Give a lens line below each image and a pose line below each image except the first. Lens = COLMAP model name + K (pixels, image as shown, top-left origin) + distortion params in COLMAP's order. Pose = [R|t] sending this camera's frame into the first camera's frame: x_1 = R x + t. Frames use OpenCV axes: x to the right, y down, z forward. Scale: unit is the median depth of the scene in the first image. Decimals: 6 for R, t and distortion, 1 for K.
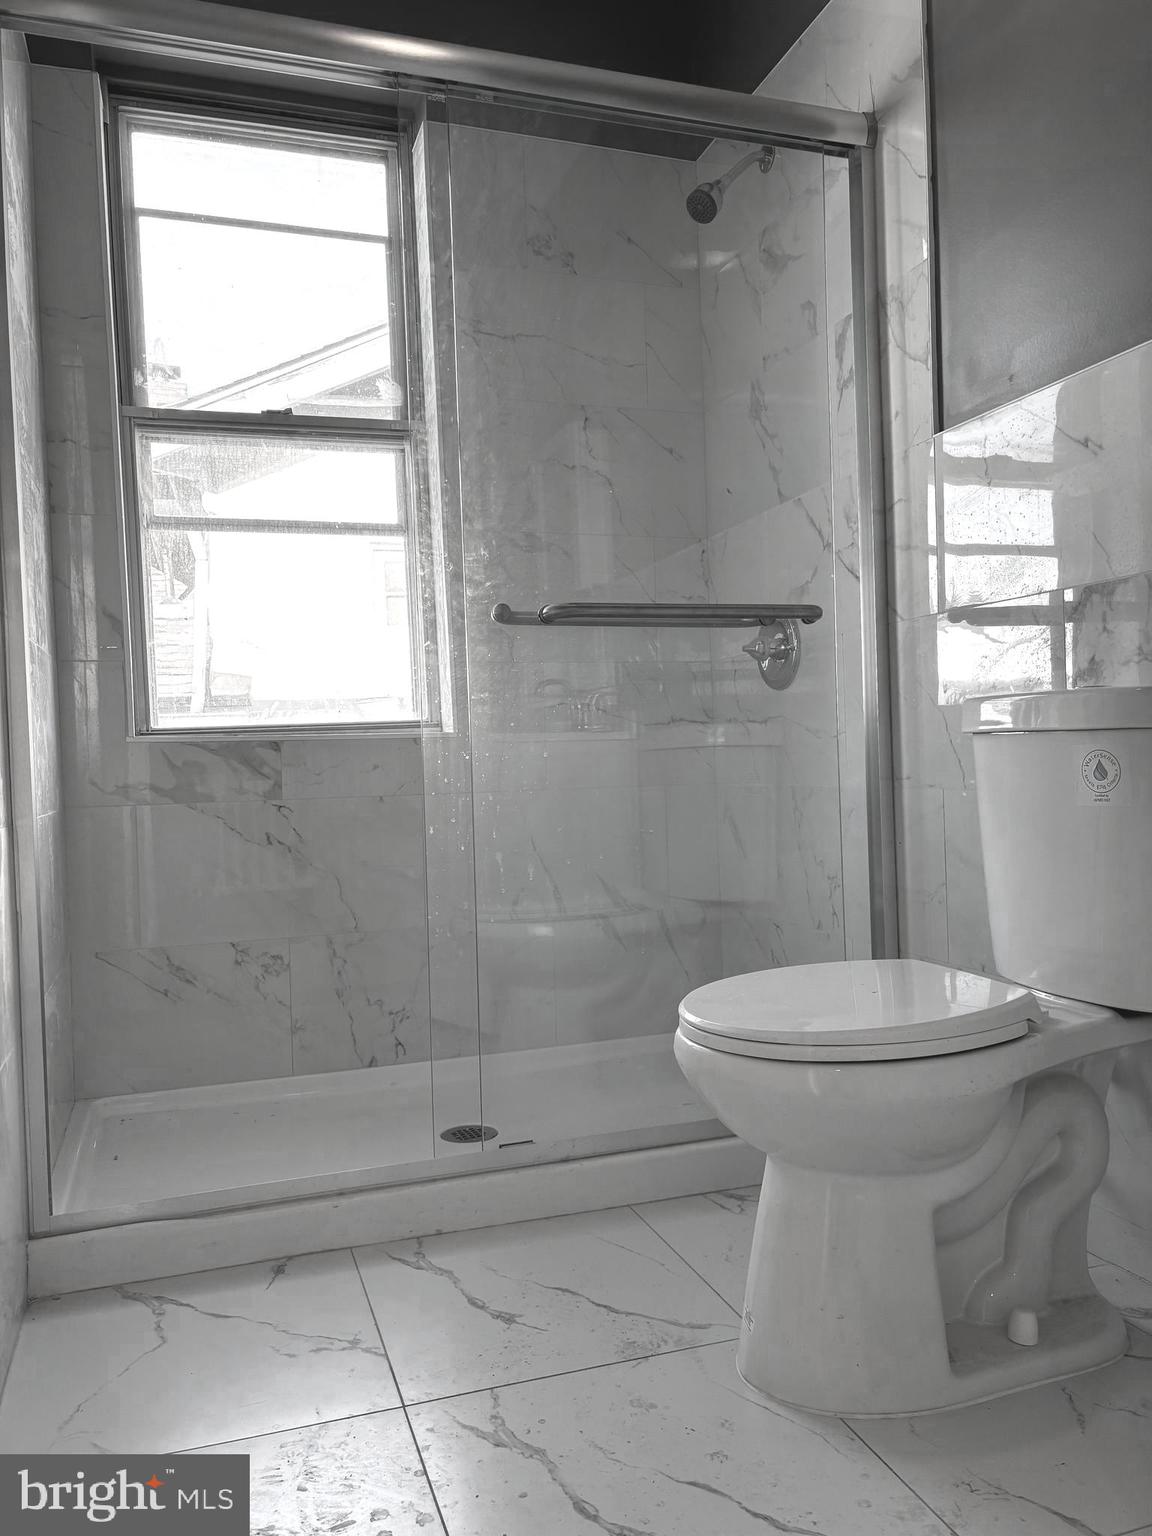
lens RADIAL K [[1165.4, 0, 576.4], [0, 1165.4, 770.2], [0, 0, 1]] dist [0.002922, 0.000408]
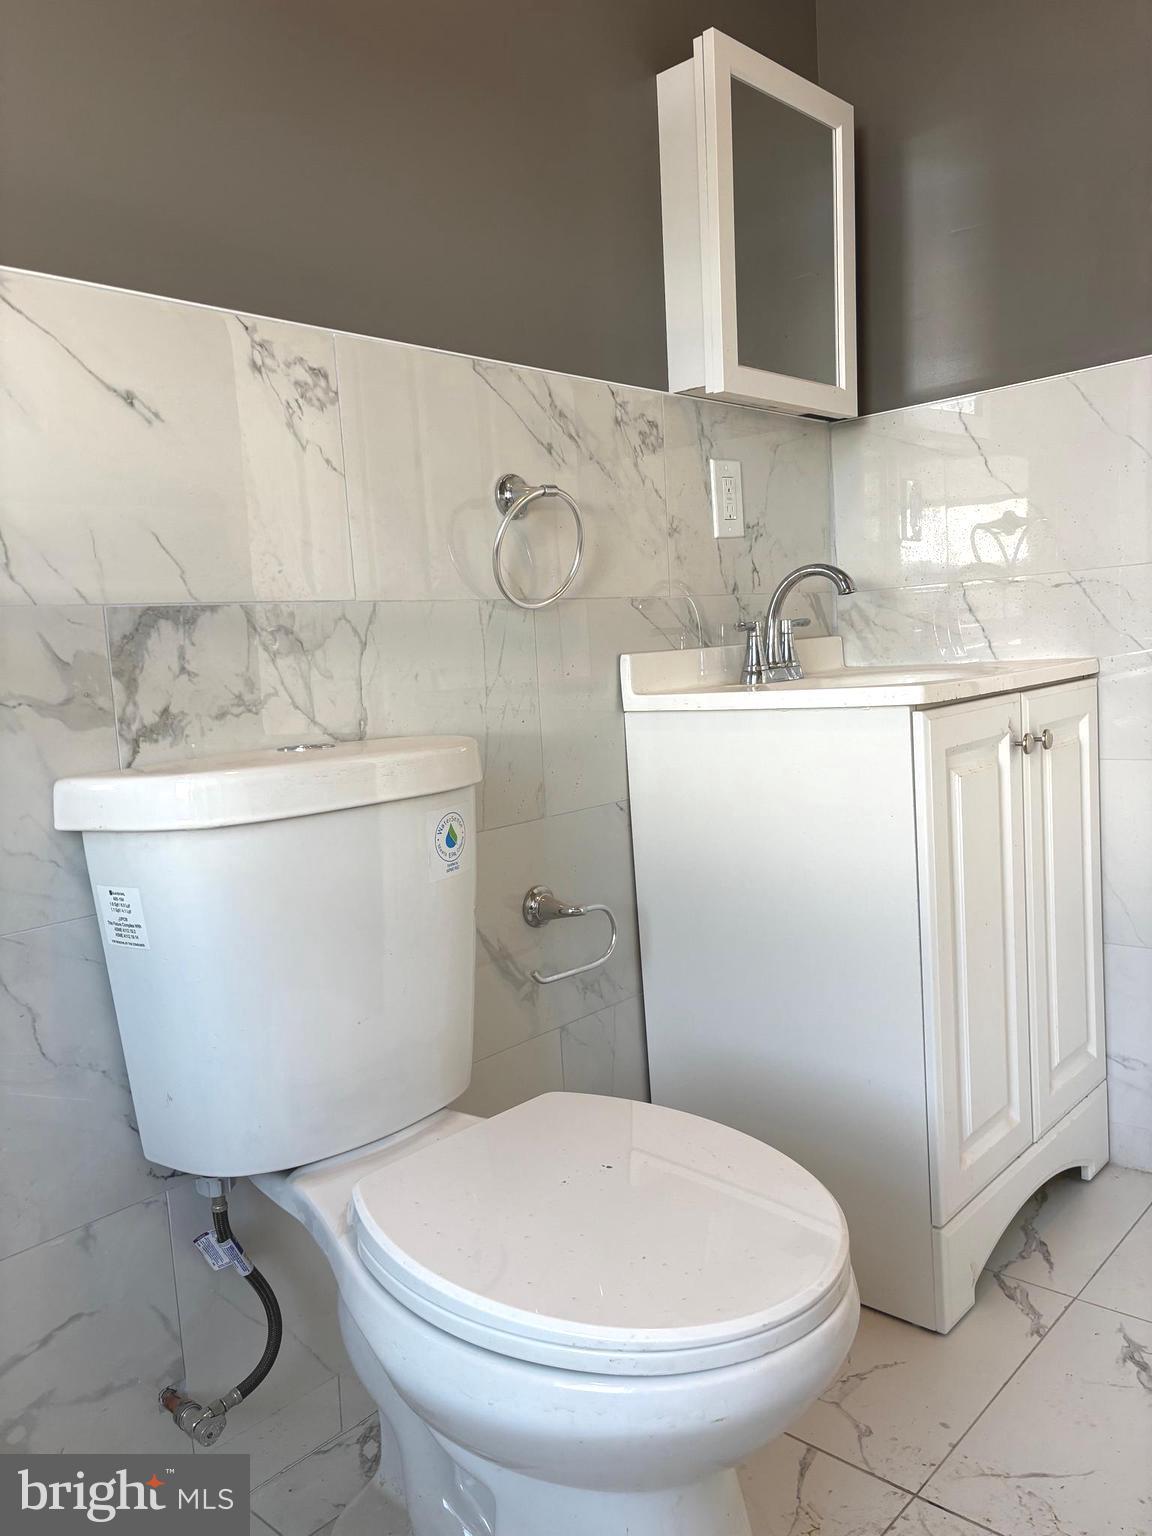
lens RADIAL K [[1165.4, 0, 576.4], [0, 1165.4, 768.3], [0, 0, 1]] dist [0.002922, 0.000408]
pose [[-0.484253, -0.028160, 0.874475, -0.308375], [0.091626, 0.992354, 0.082695, -0.098160], [-0.870117, 0.120169, -0.477970, 1.147772]]
